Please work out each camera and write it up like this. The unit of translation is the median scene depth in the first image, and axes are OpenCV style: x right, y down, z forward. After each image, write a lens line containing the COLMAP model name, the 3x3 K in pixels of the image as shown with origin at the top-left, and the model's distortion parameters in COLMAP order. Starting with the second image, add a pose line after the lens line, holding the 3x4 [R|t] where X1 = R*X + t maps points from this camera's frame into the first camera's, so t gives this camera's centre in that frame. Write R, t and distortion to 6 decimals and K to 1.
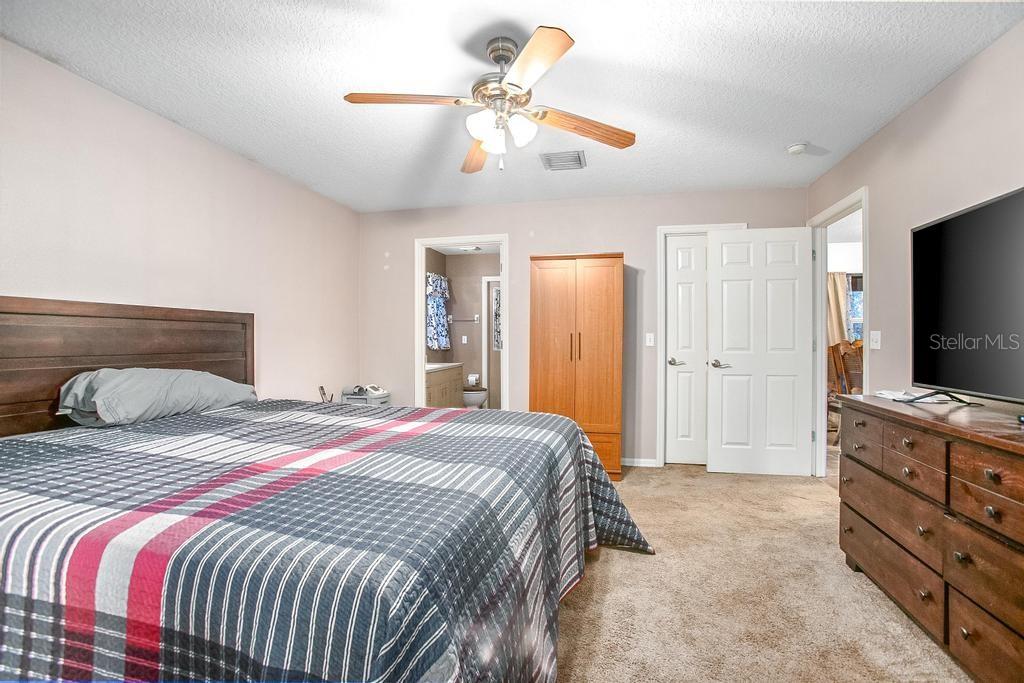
lens RADIAL K [[466.8, 0, 508.8], [0, 466.8, 339.1], [0, 0, 1]] dist [-0.052962, 0.015141]
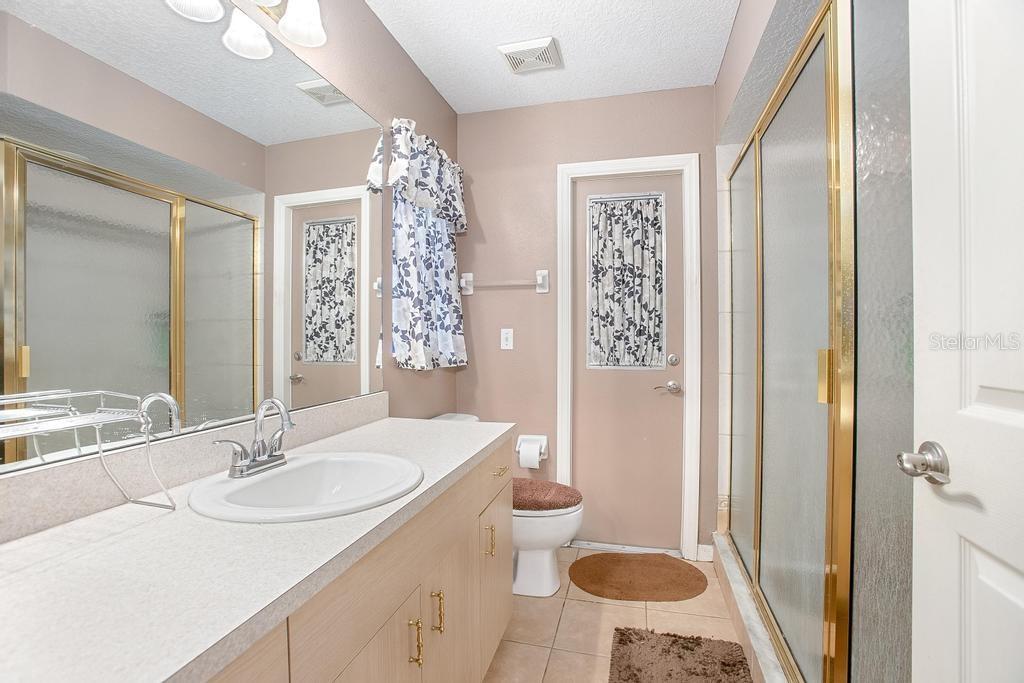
lens RADIAL K [[466.8, 0, 515.5], [0, 466.8, 342.0], [0, 0, 1]] dist [-0.052962, 0.015141]
pose [[0.999428, 0.003938, -0.033582, -0.078625], [-0.003910, 0.999992, 0.000899, 0.003102], [0.033586, -0.000767, 0.999436, 0.660712]]
